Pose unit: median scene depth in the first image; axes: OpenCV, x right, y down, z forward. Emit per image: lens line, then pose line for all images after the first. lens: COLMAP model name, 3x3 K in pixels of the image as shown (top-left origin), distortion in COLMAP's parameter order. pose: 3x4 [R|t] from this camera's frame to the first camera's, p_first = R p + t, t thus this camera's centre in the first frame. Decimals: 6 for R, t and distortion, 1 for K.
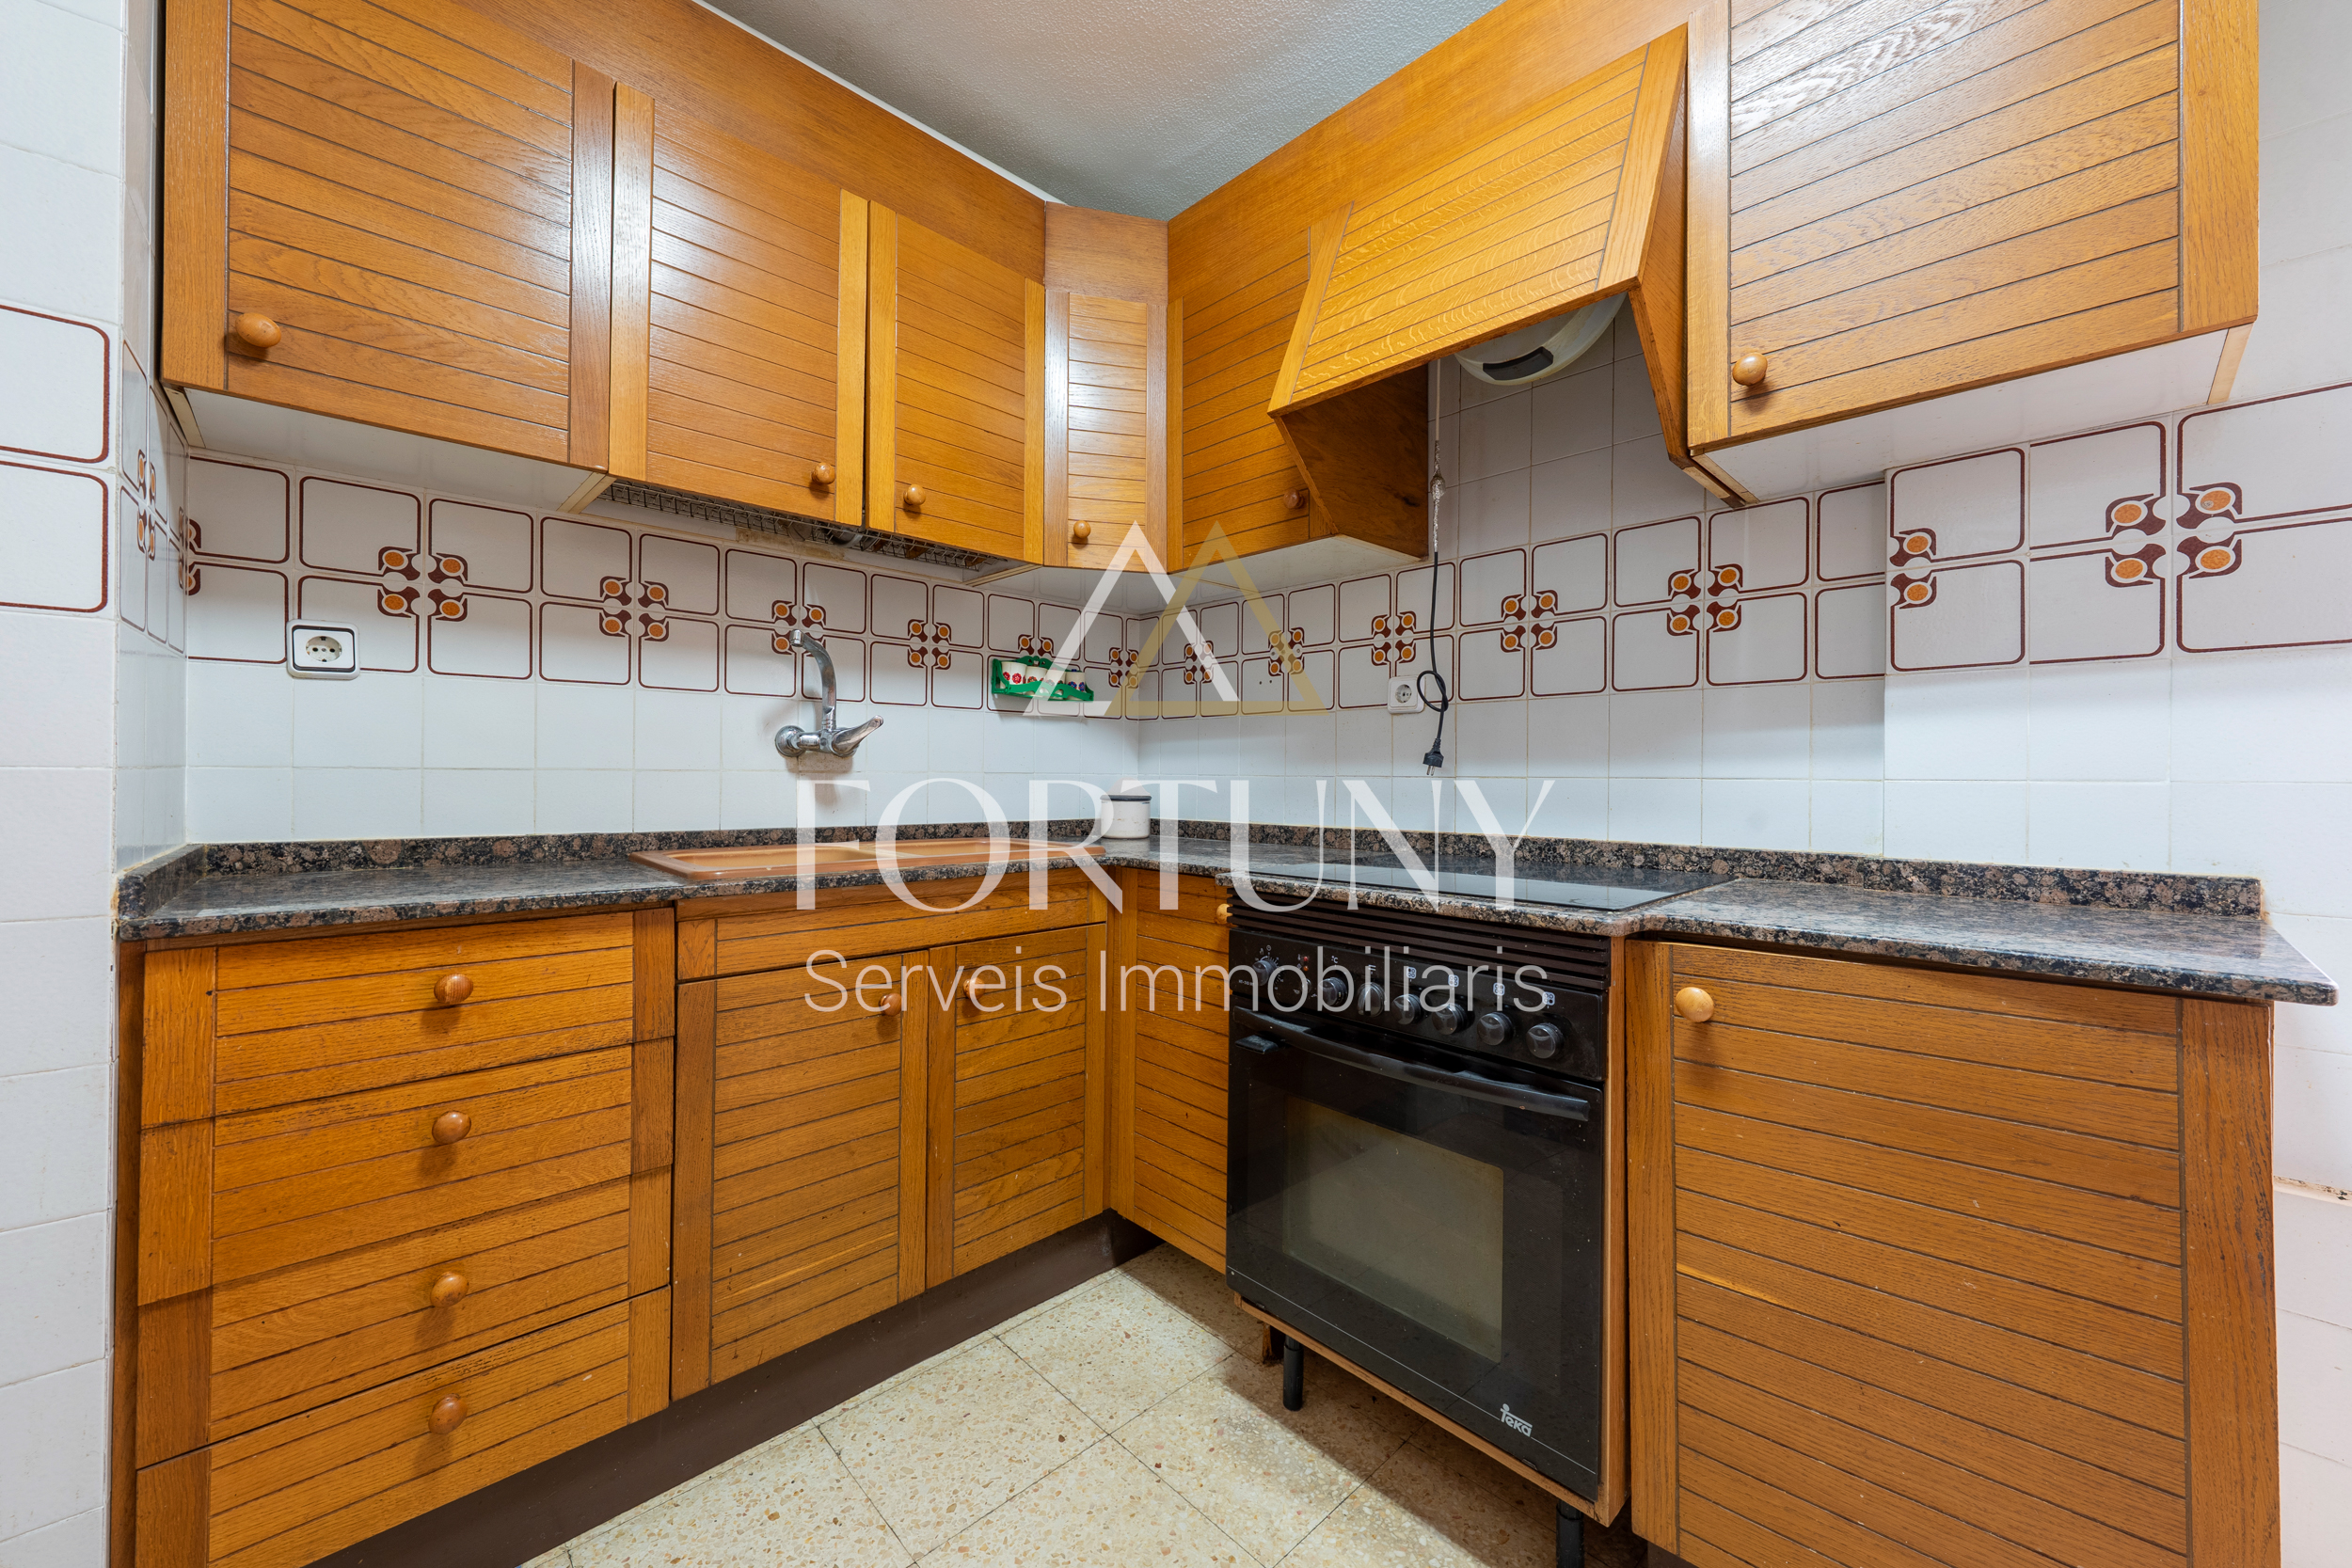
lens RADIAL K [[877.2, 0, 1182.5], [0, 877.2, 770.6], [0, 0, 1]] dist [-0.008068, -0.000107]
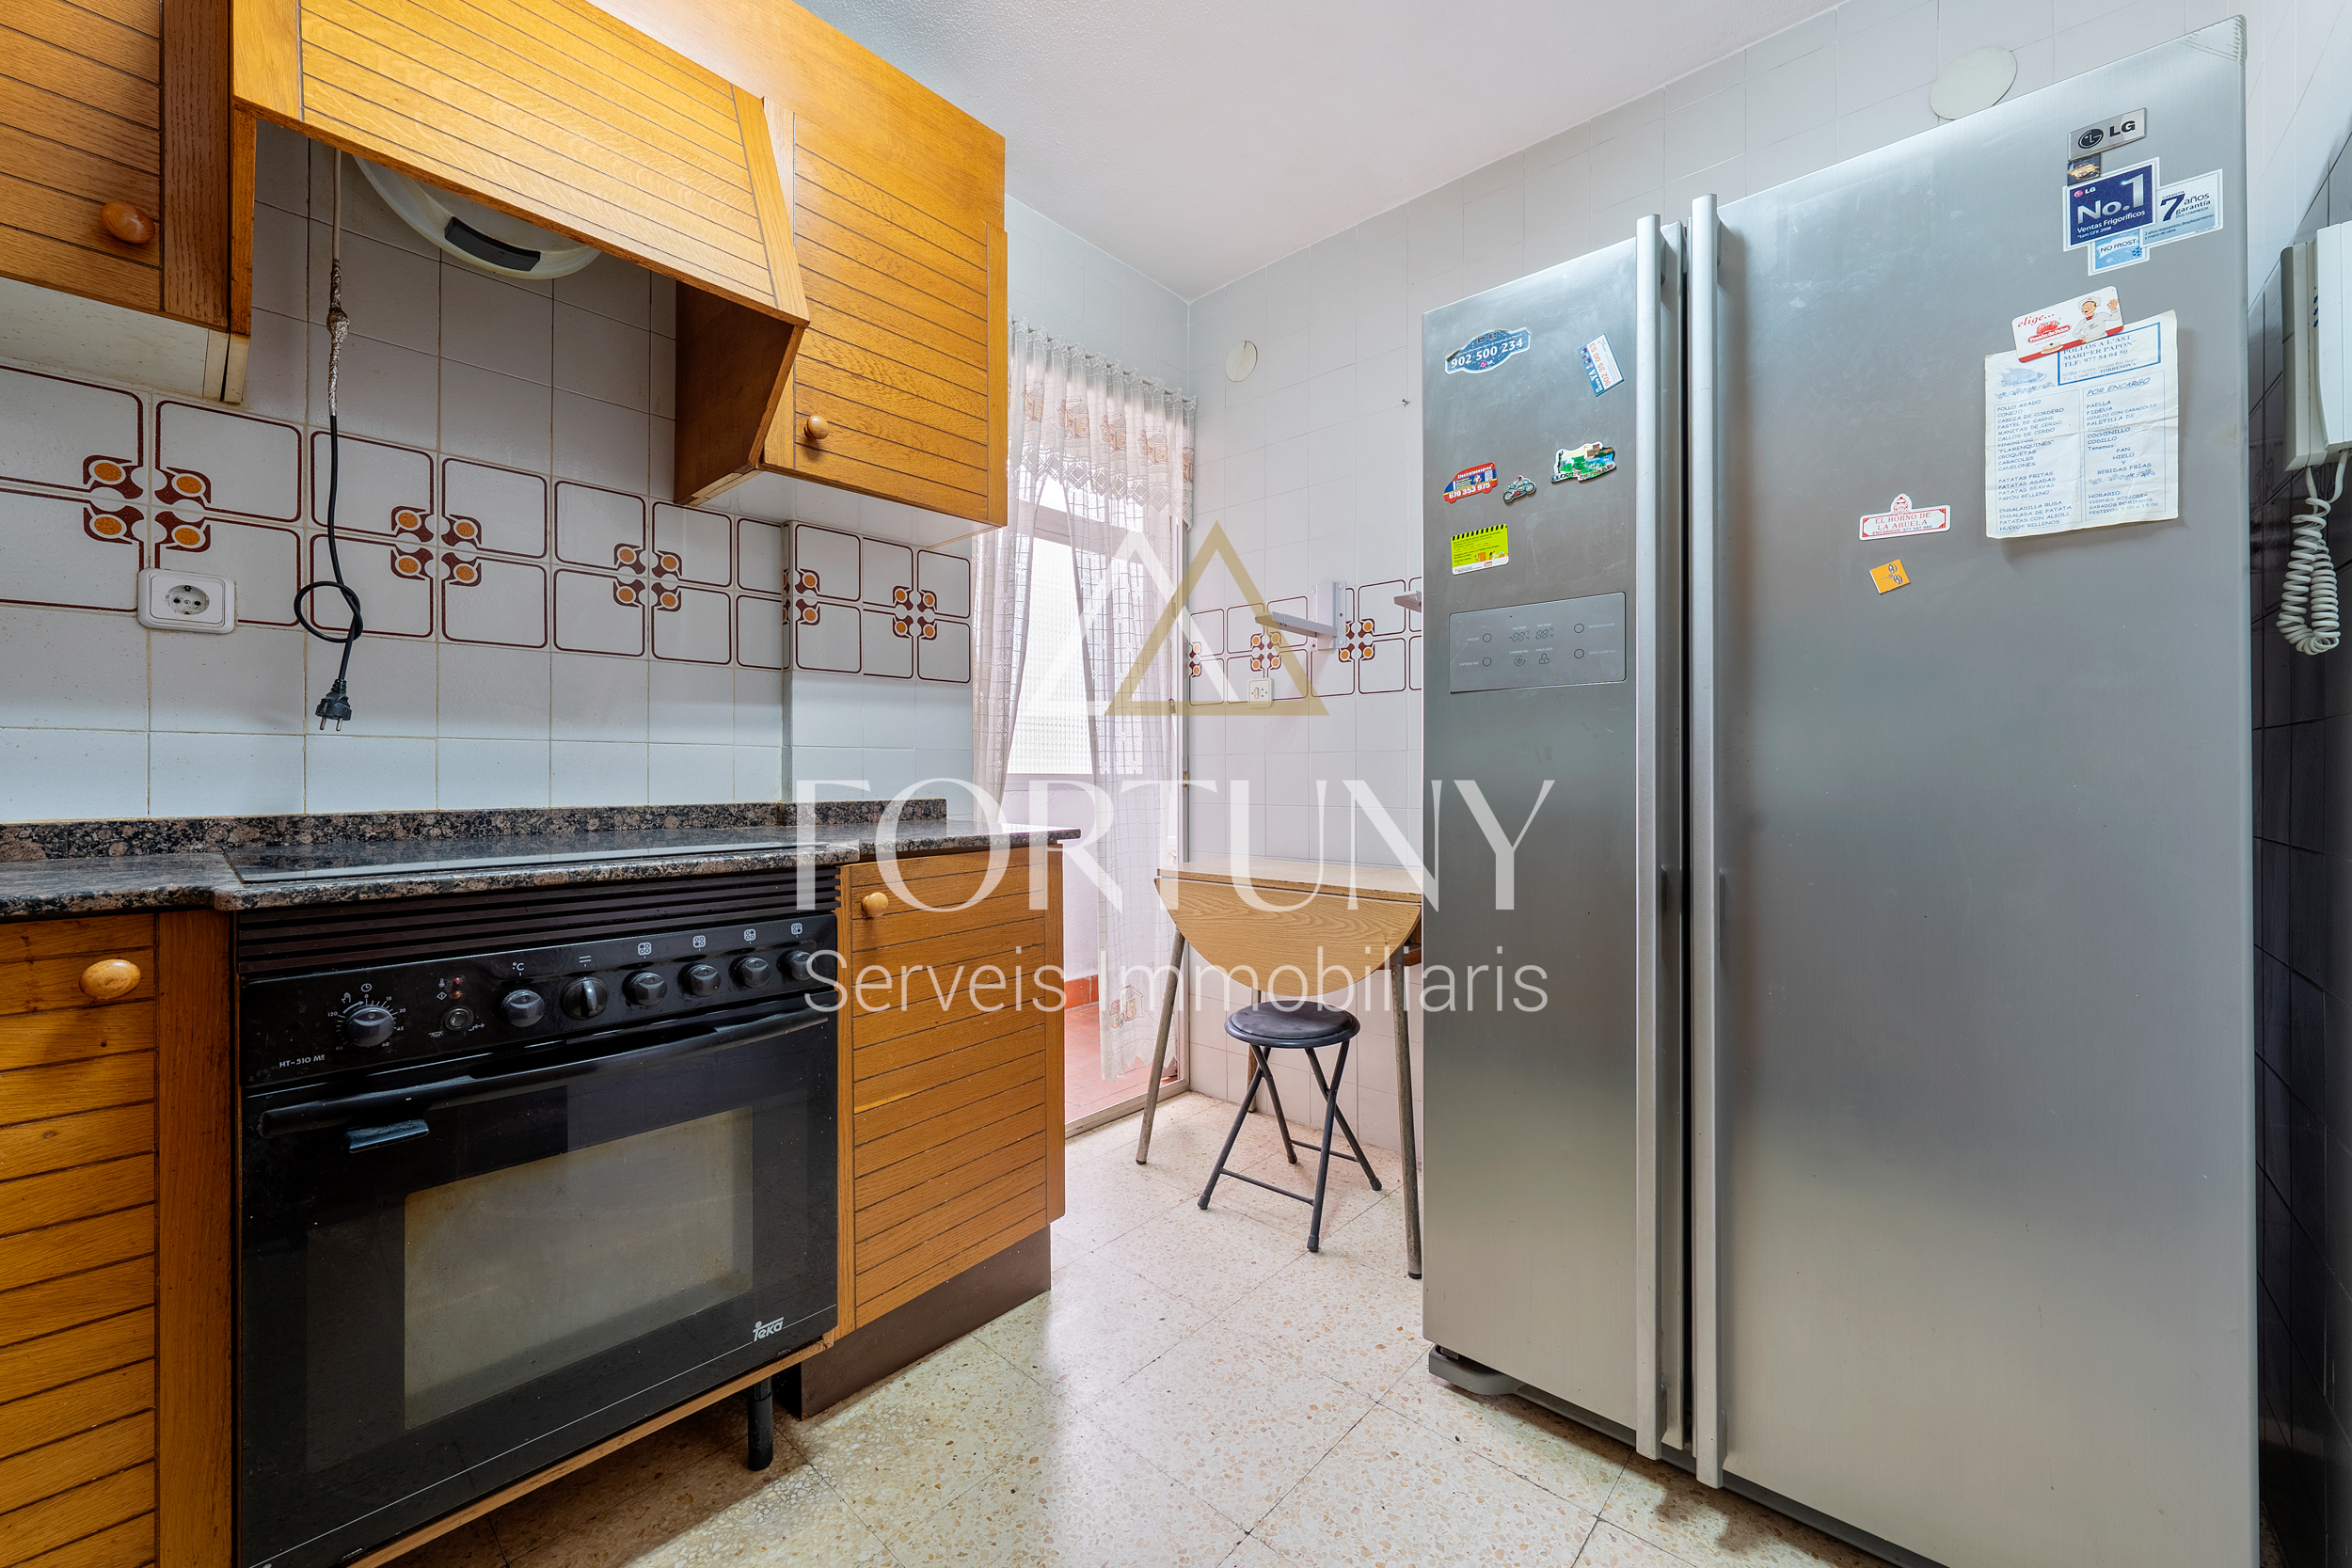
lens RADIAL K [[918.4, 0, 1153.7], [0, 918.4, 778.8], [0, 0, 1]] dist [-0.000993, -0.000207]
pose [[-0.069101, -0.013573, 0.997517, -0.629367], [-0.009459, 0.999871, 0.012950, 0.035266], [-0.997565, -0.008541, -0.069221, 0.488711]]
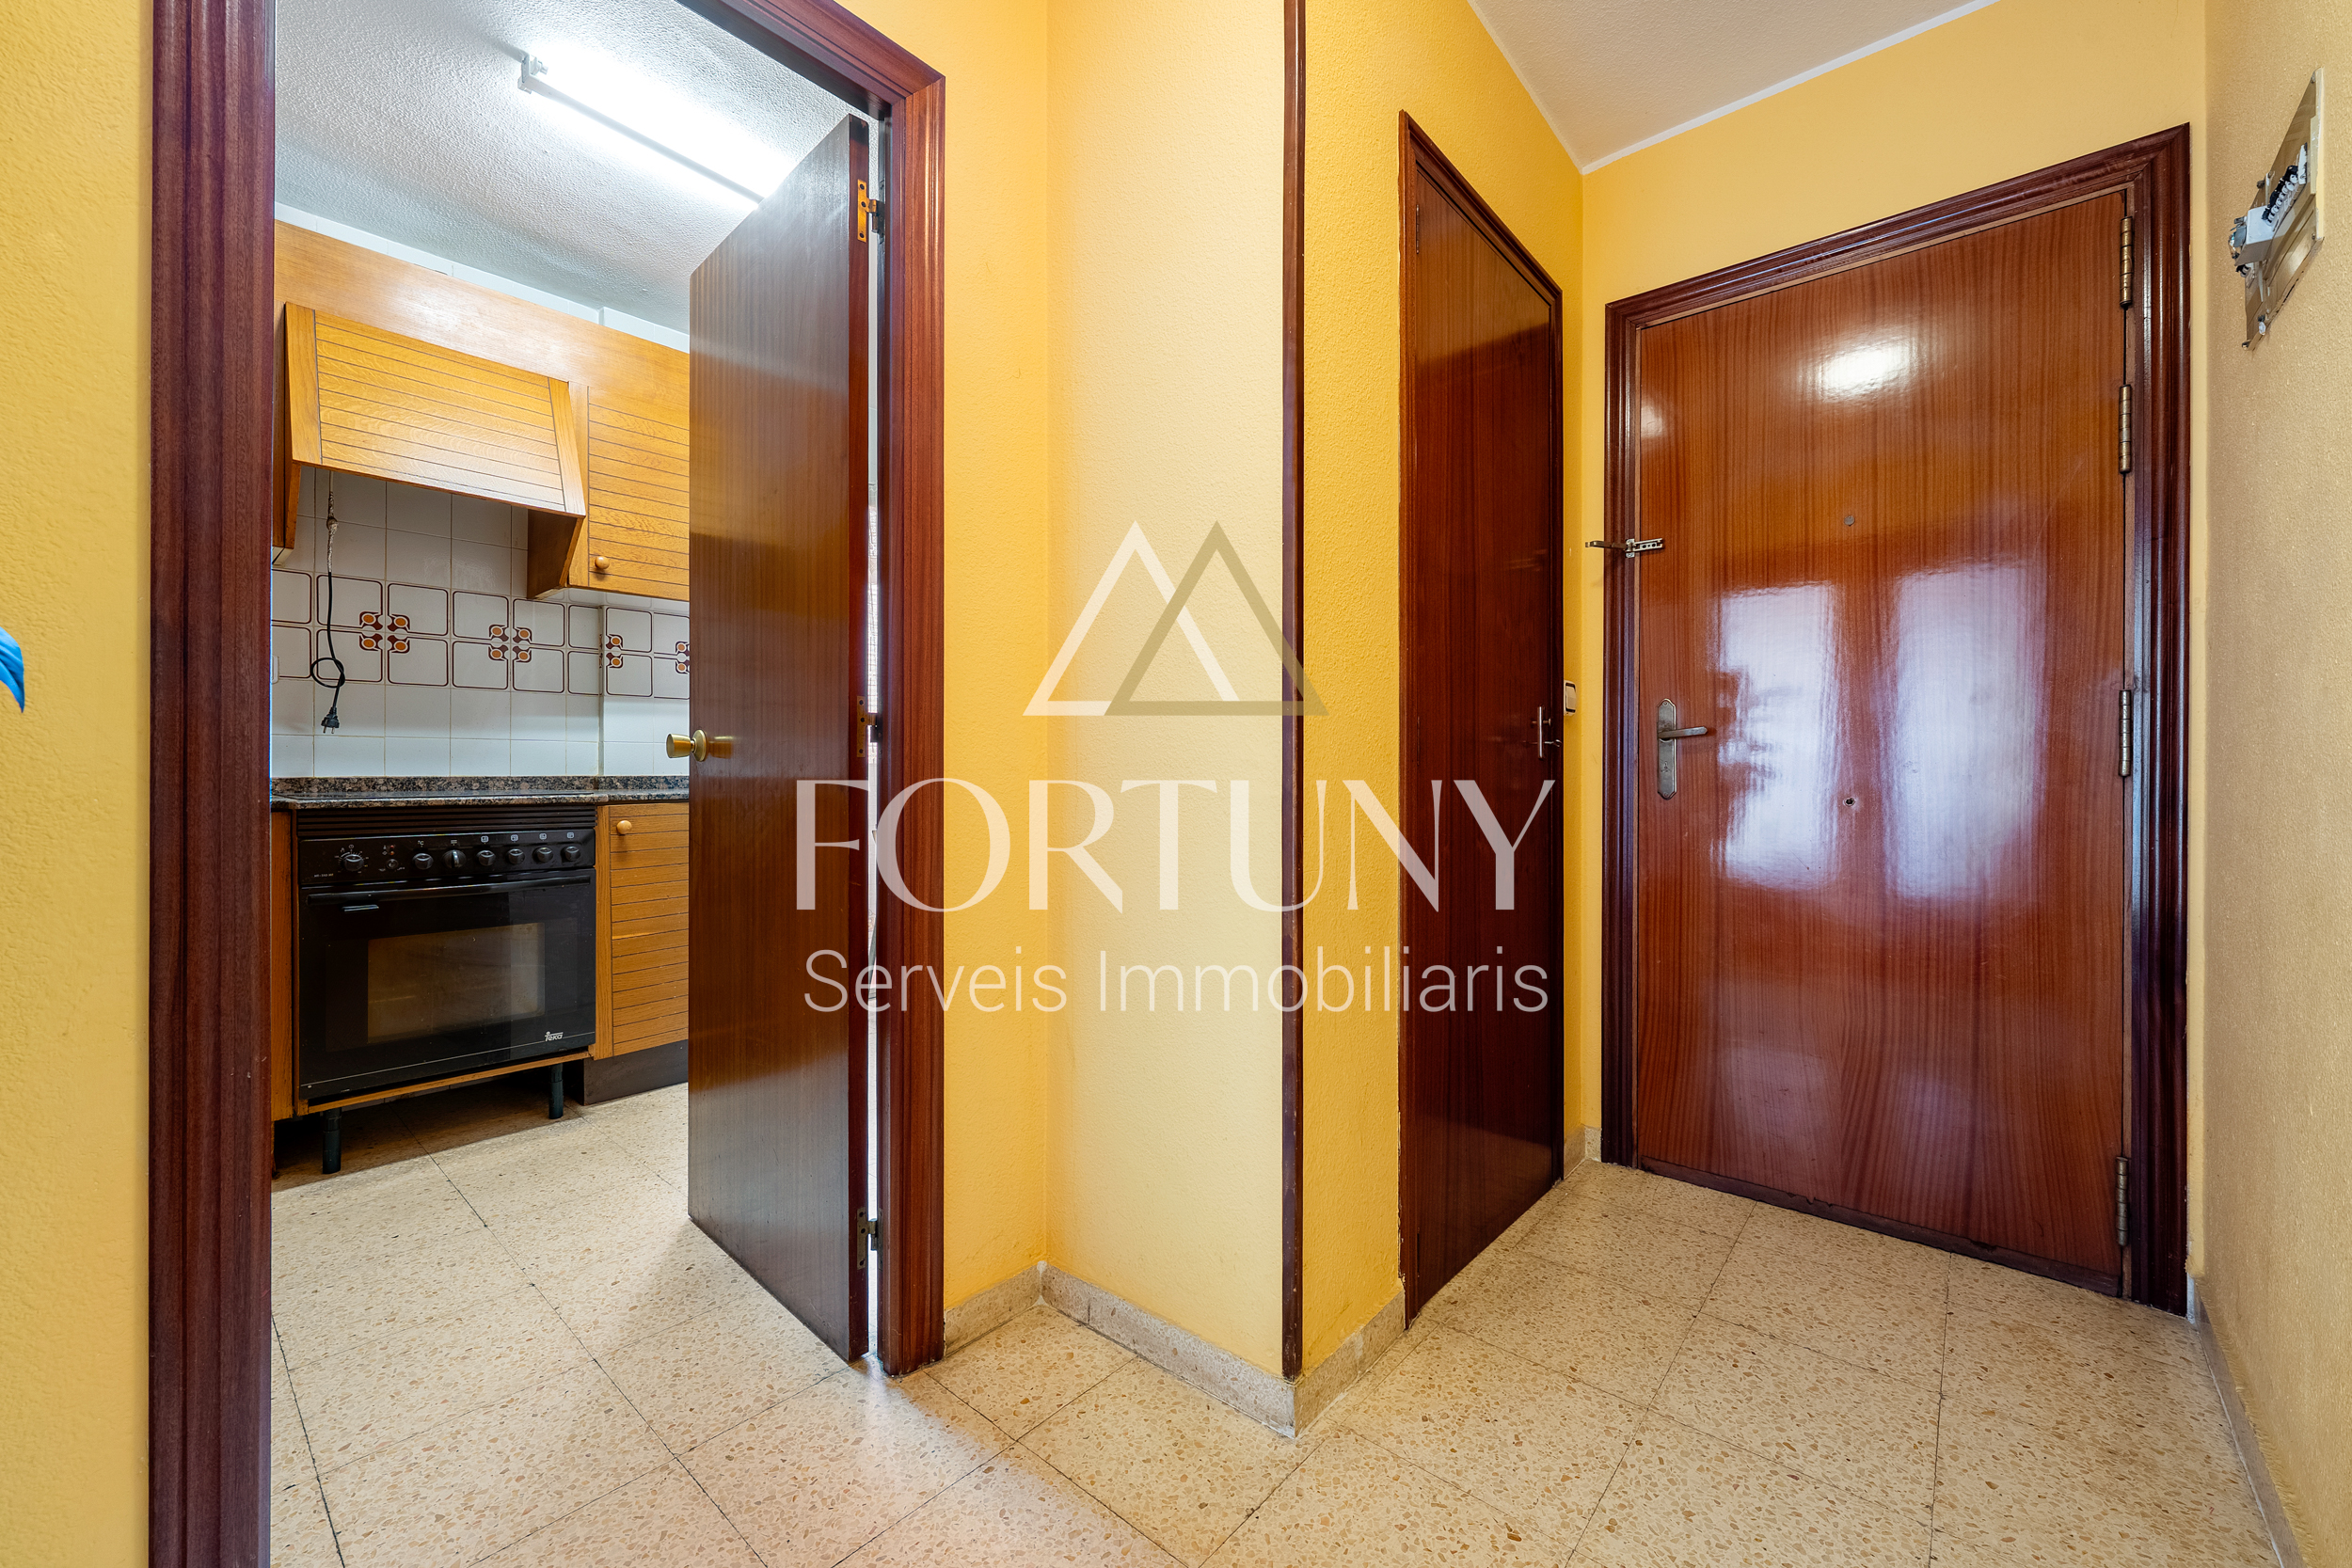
lens RADIAL K [[953.9, 0, 1174.5], [0, 953.9, 778.1], [0, 0, 1]] dist [-0.002866, -0.000908]
pose [[-0.089839, -0.016665, 0.995817, -1.673778], [-0.011961, 0.999806, 0.015653, 0.045545], [-0.995884, -0.010504, -0.090021, -0.244000]]
